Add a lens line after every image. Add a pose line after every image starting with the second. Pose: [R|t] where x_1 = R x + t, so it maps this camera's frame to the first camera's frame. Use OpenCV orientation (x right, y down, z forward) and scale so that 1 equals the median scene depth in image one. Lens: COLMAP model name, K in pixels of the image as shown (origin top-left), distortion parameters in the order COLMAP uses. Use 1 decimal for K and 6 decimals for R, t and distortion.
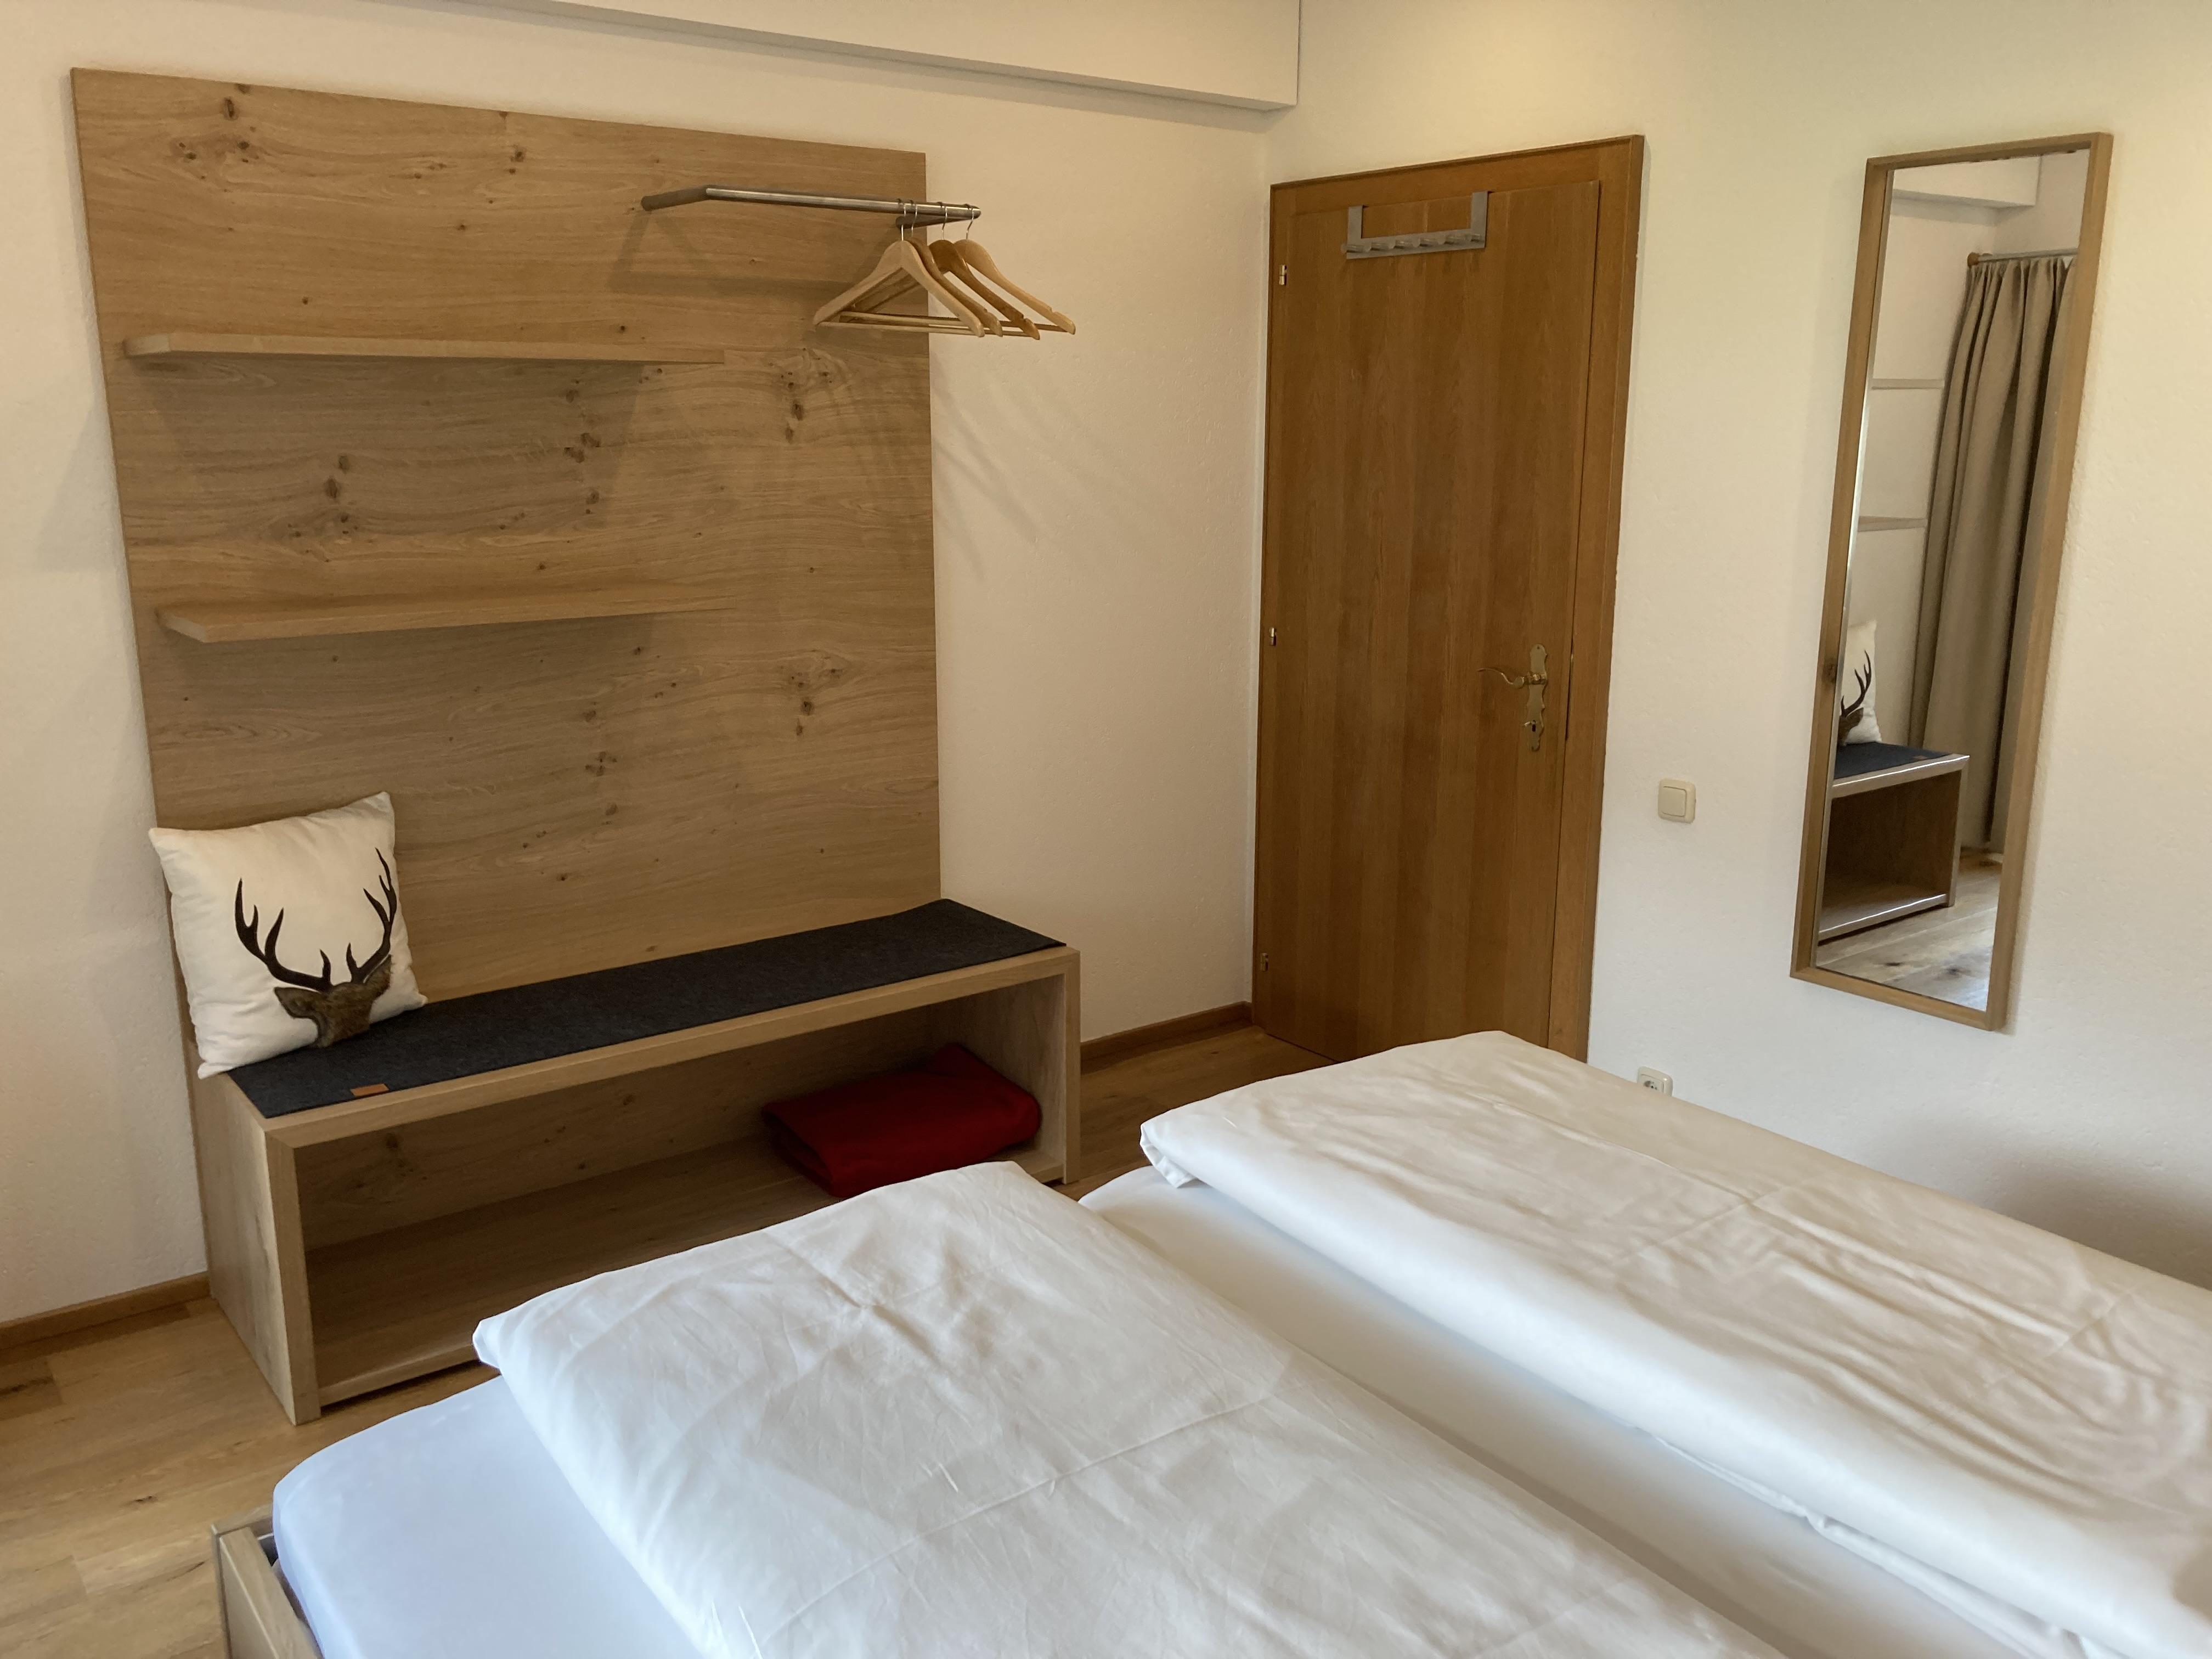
lens RADIAL K [[1820.3, 0, 1106.0], [0, 1820.3, 829.5], [0, 0, 1]] dist [0.078062, -0.001243]
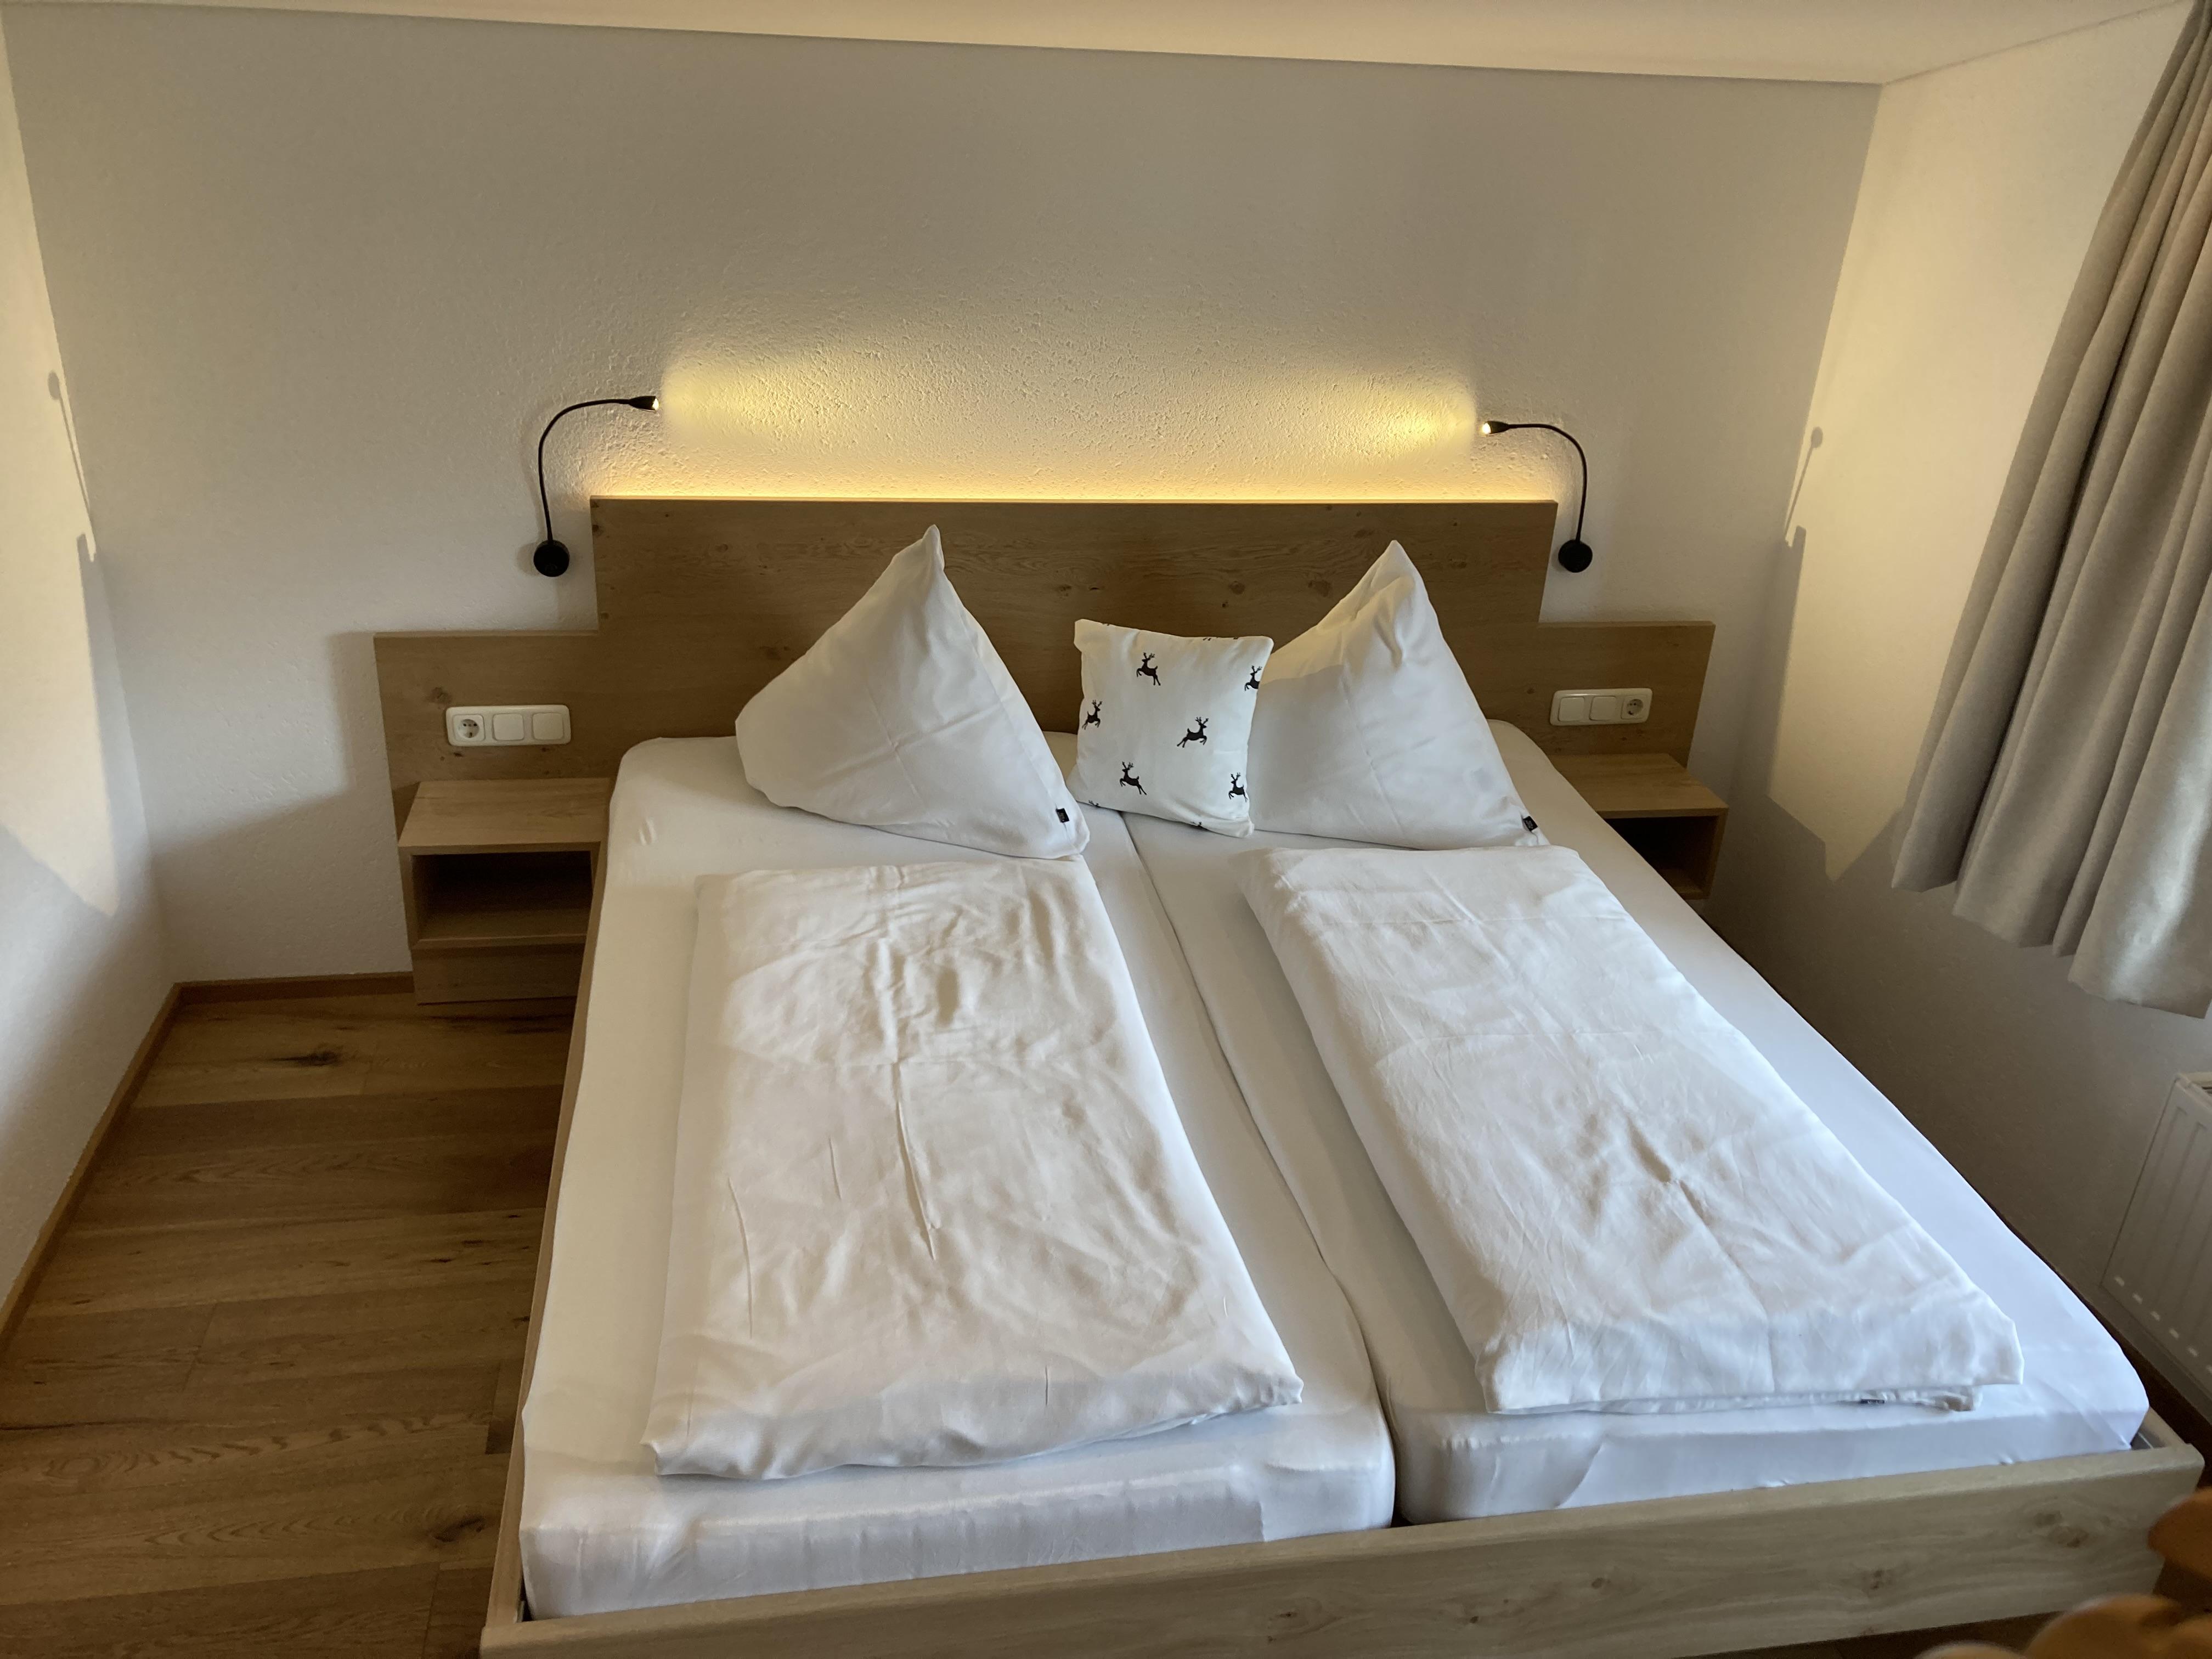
lens RADIAL K [[1815.0, 0, 1106.0], [0, 1815.0, 829.5], [0, 0, 1]] dist [-0.001476, -0.000212]
pose [[-0.889947, -0.242714, 0.386113, -0.205795], [0.049544, 0.790160, 0.610894, -0.705951], [-0.453364, 0.562793, -0.691176, 1.904242]]
